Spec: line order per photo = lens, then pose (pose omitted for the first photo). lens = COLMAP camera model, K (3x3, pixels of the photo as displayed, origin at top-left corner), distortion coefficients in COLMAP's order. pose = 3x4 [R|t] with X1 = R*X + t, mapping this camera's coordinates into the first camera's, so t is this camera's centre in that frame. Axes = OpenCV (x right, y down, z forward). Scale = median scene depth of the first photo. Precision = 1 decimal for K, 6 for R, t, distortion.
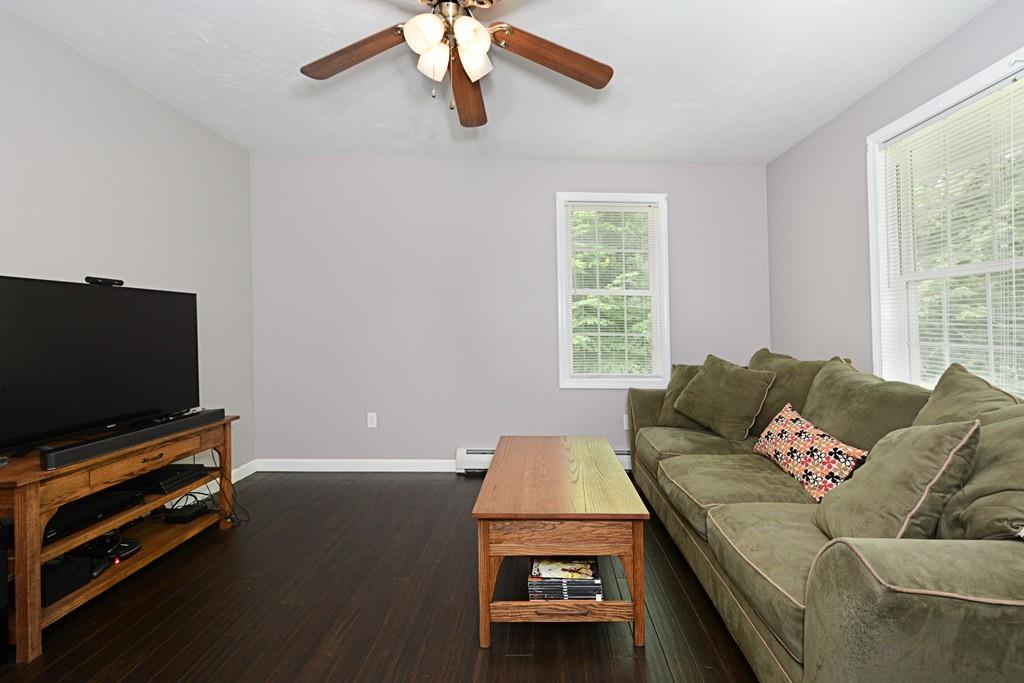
lens RADIAL K [[455.0, 0, 512.0], [0, 455.0, 312.7], [0, 0, 1]] dist [0.002281, 0.000057]
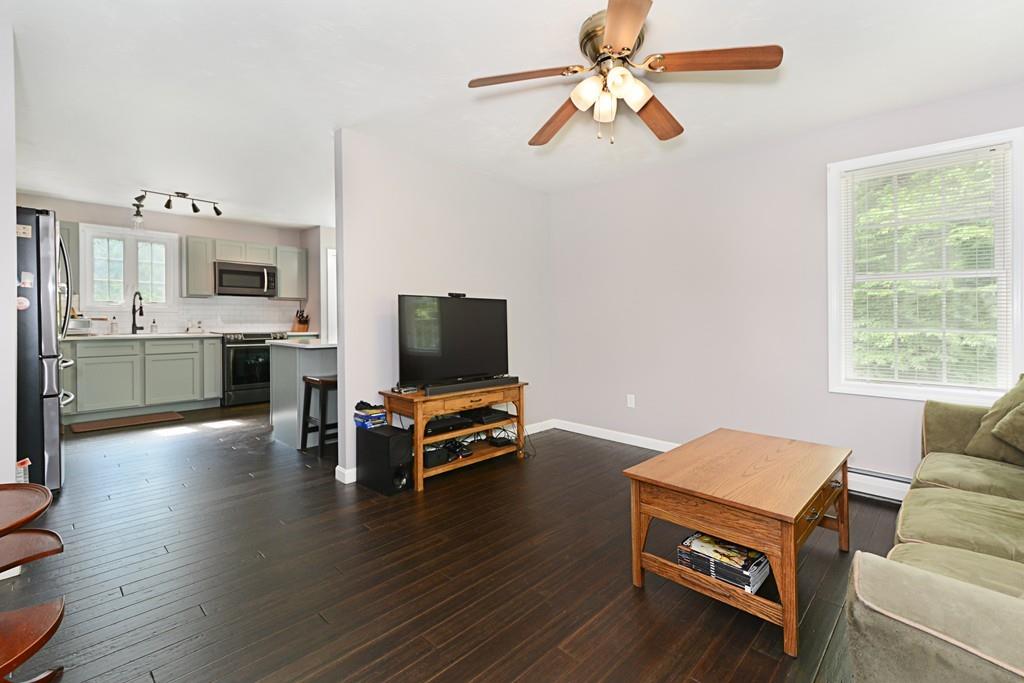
lens RADIAL K [[460.0, 0, 511.7], [0, 460.0, 310.5], [0, 0, 1]] dist [-0.000576, -0.000272]
pose [[0.695982, -0.020095, -0.717778, 0.548209], [0.023477, 0.999711, -0.005224, 0.004657], [0.717675, -0.013215, 0.696253, -0.067689]]
